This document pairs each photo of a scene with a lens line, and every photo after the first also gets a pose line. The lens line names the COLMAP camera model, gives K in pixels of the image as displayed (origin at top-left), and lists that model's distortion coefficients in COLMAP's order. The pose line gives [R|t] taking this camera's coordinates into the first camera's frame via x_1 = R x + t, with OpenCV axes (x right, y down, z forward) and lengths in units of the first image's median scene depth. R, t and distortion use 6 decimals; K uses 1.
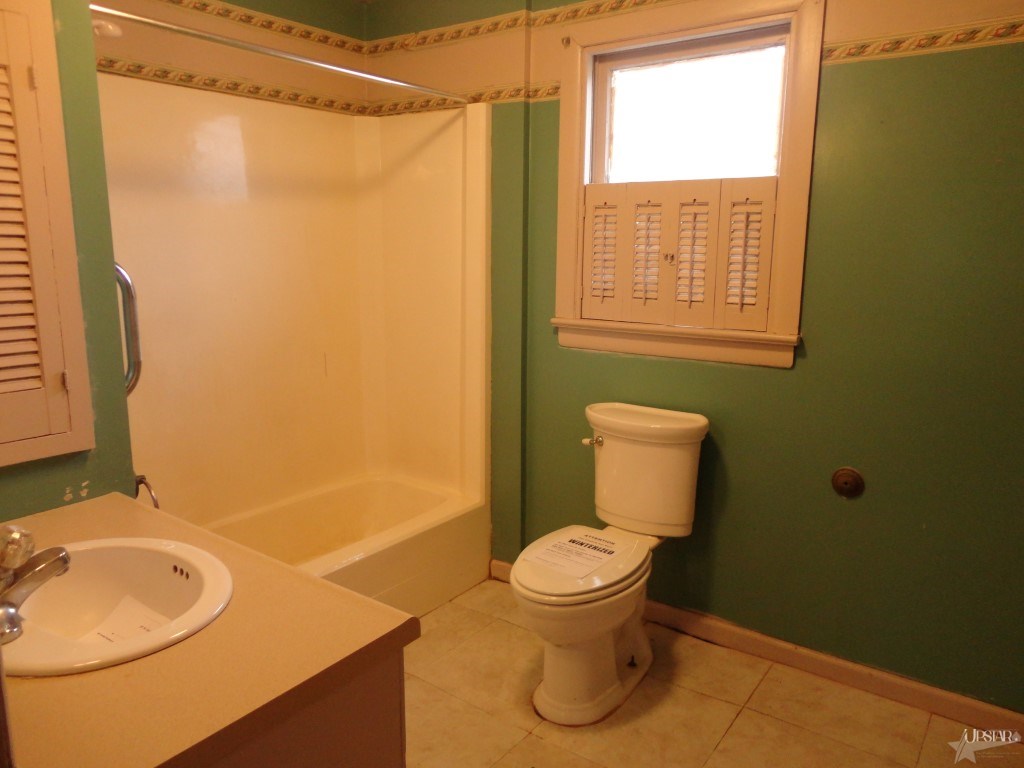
lens RADIAL K [[754.9, 0, 509.2], [0, 754.9, 385.6], [0, 0, 1]] dist [-0.003219, 0.002834]
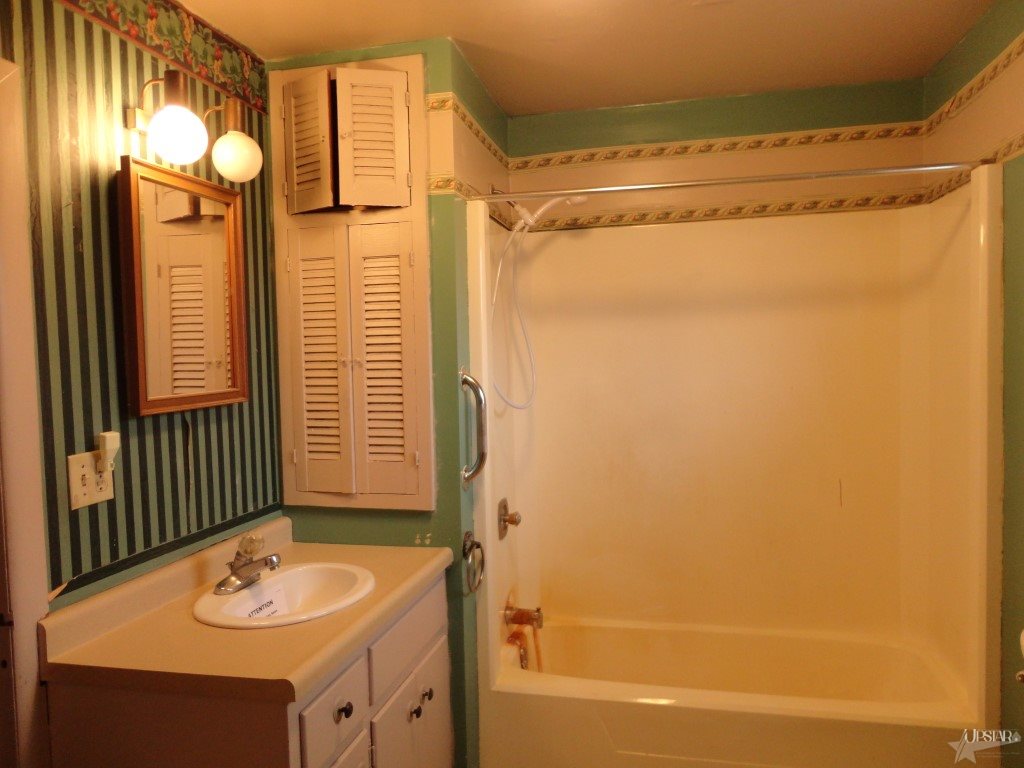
lens RADIAL K [[754.9, 0, 509.9], [0, 754.9, 382.4], [0, 0, 1]] dist [-0.003219, 0.002834]
pose [[0.396263, 0.020376, -0.917911, 0.763316], [-0.150699, 0.987638, -0.043133, -0.109727], [0.905685, 0.155421, 0.394435, 0.543245]]
